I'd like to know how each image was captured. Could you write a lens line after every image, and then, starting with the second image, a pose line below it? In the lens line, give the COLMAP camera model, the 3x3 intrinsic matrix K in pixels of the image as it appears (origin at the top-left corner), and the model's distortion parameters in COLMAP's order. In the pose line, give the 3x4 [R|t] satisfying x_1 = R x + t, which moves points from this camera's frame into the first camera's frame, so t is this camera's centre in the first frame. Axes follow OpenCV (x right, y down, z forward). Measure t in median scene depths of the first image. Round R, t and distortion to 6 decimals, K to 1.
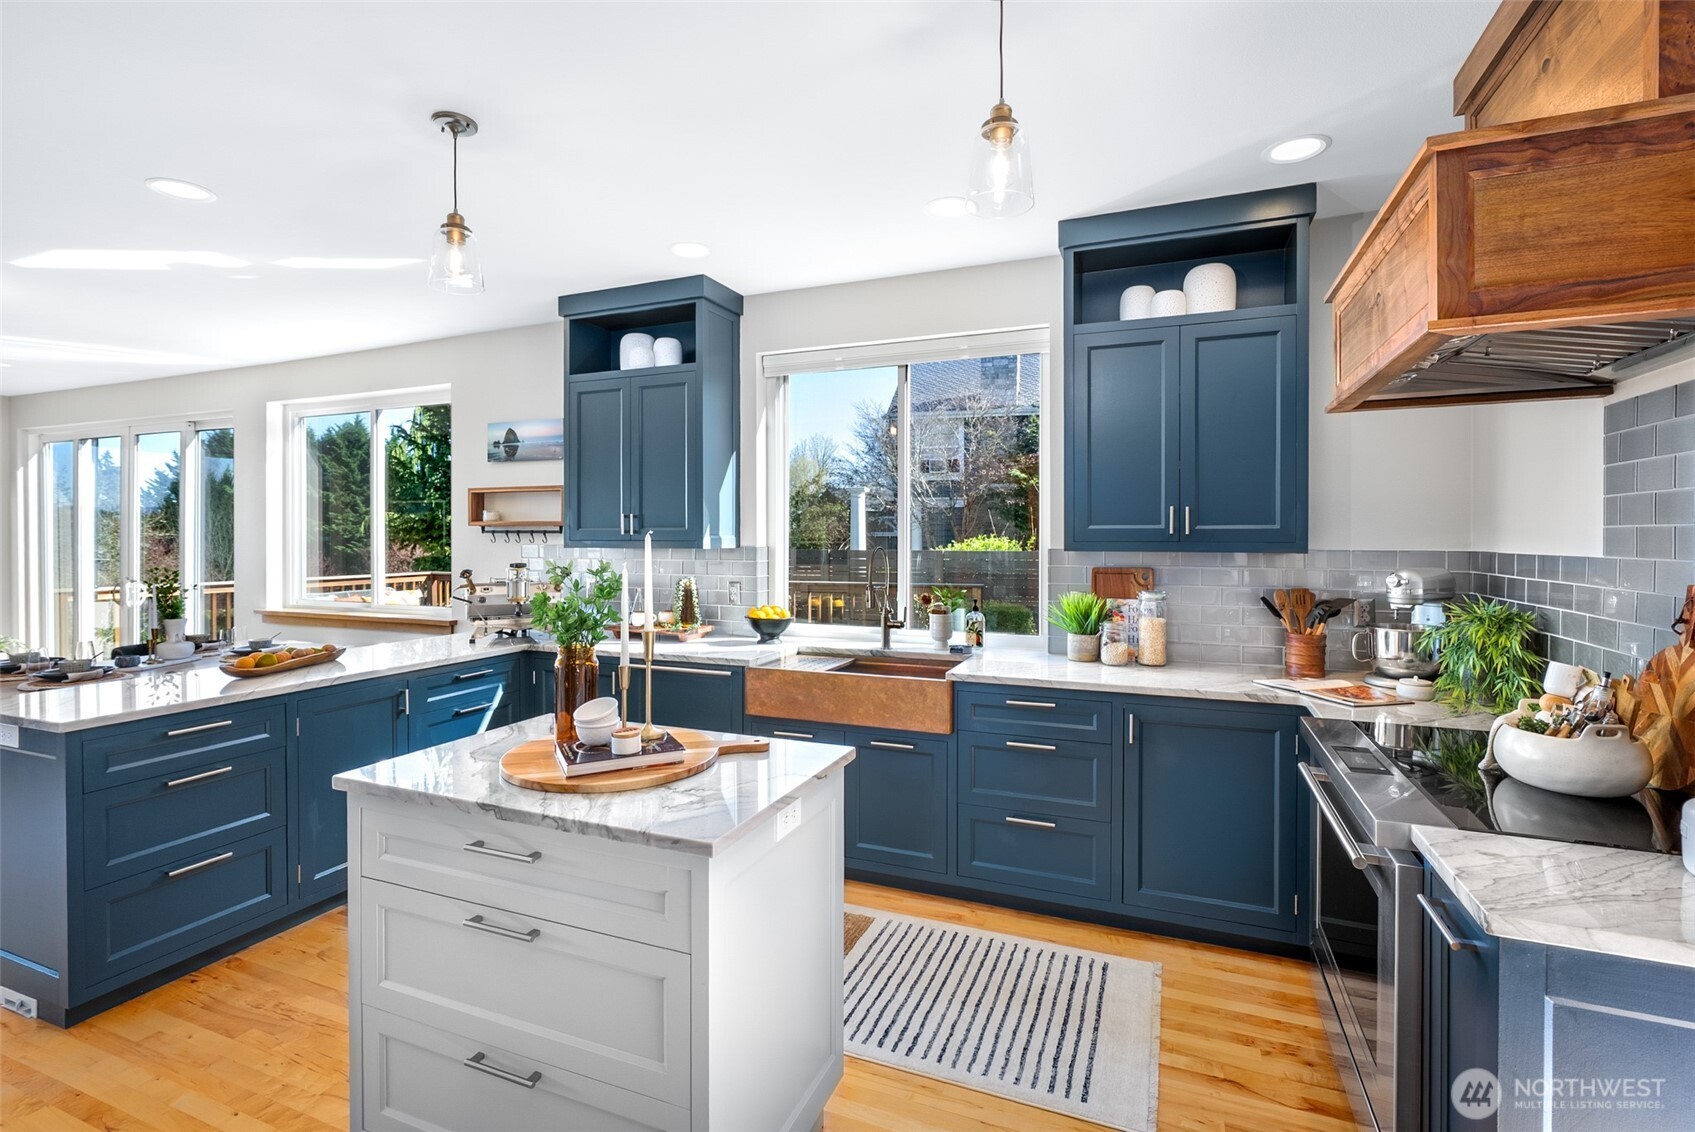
lens RADIAL K [[787.6, 0, 850.8], [0, 787.6, 539.5], [0, 0, 1]] dist [0.000094, -0.000193]
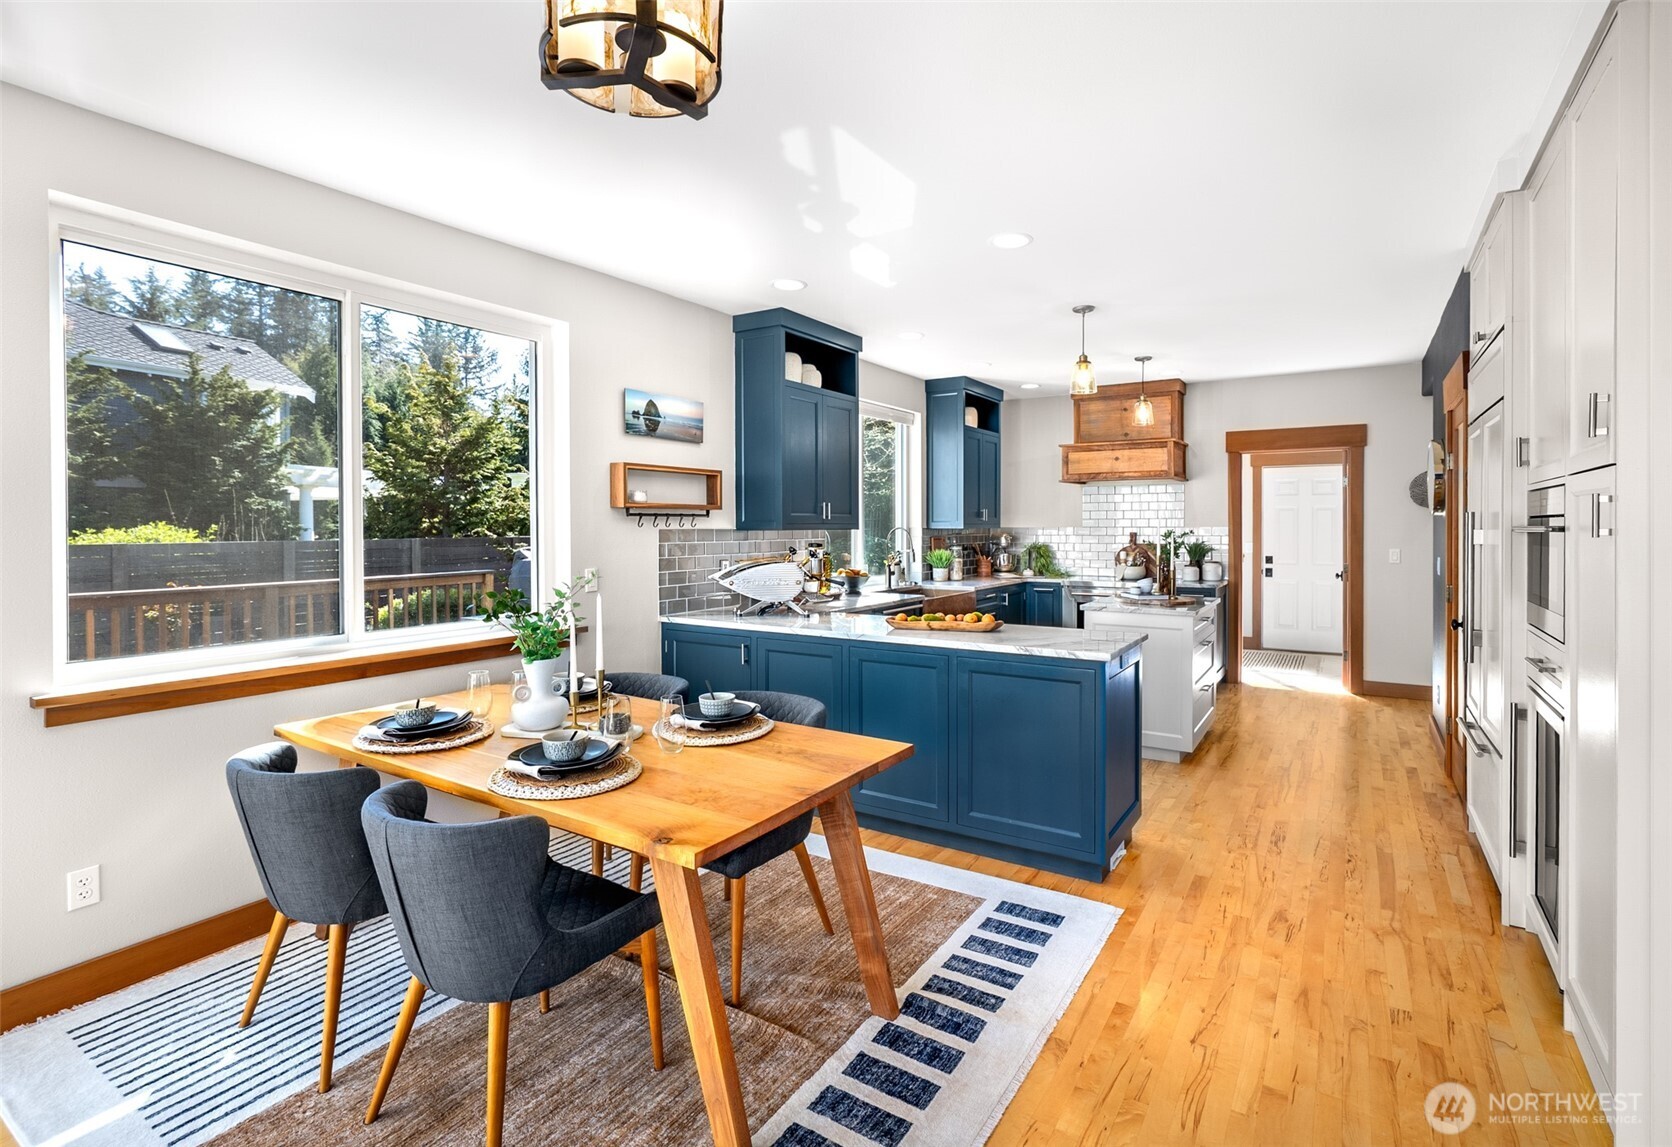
lens RADIAL K [[804.8, 0, 838.7], [0, 804.8, 529.1], [0, 0, 1]] dist [0.013124, 0.000021]
pose [[0.176389, -0.005902, 0.984303, -1.349848], [0.004254, 0.999977, 0.005234, 0.002469], [-0.984311, 0.003264, 0.176410, 0.651562]]
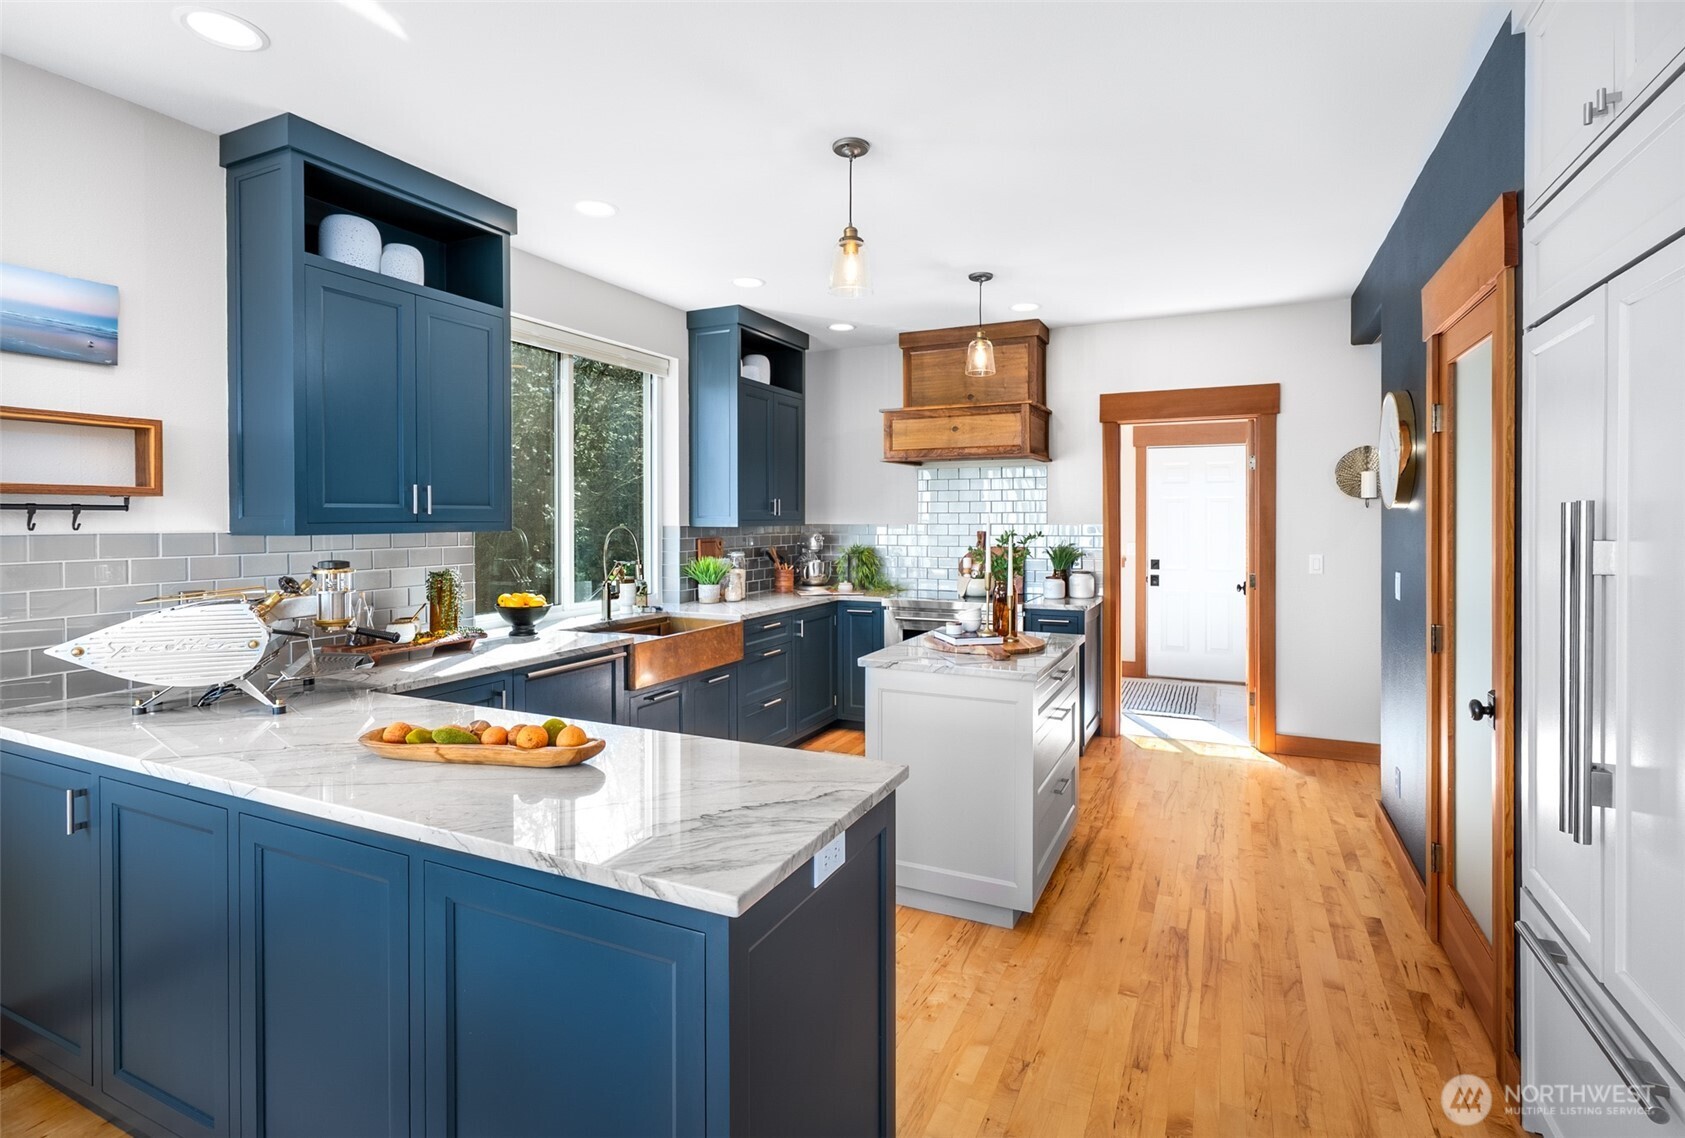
lens RADIAL K [[803.8, 0, 850.5], [0, 803.8, 520.8], [0, 0, 1]] dist [-0.000050, 0.000236]
pose [[0.048843, -0.004123, 0.998798, -0.859128], [0.004129, 0.999984, 0.003926, -0.001050], [-0.998798, 0.003932, 0.048859, 0.494695]]
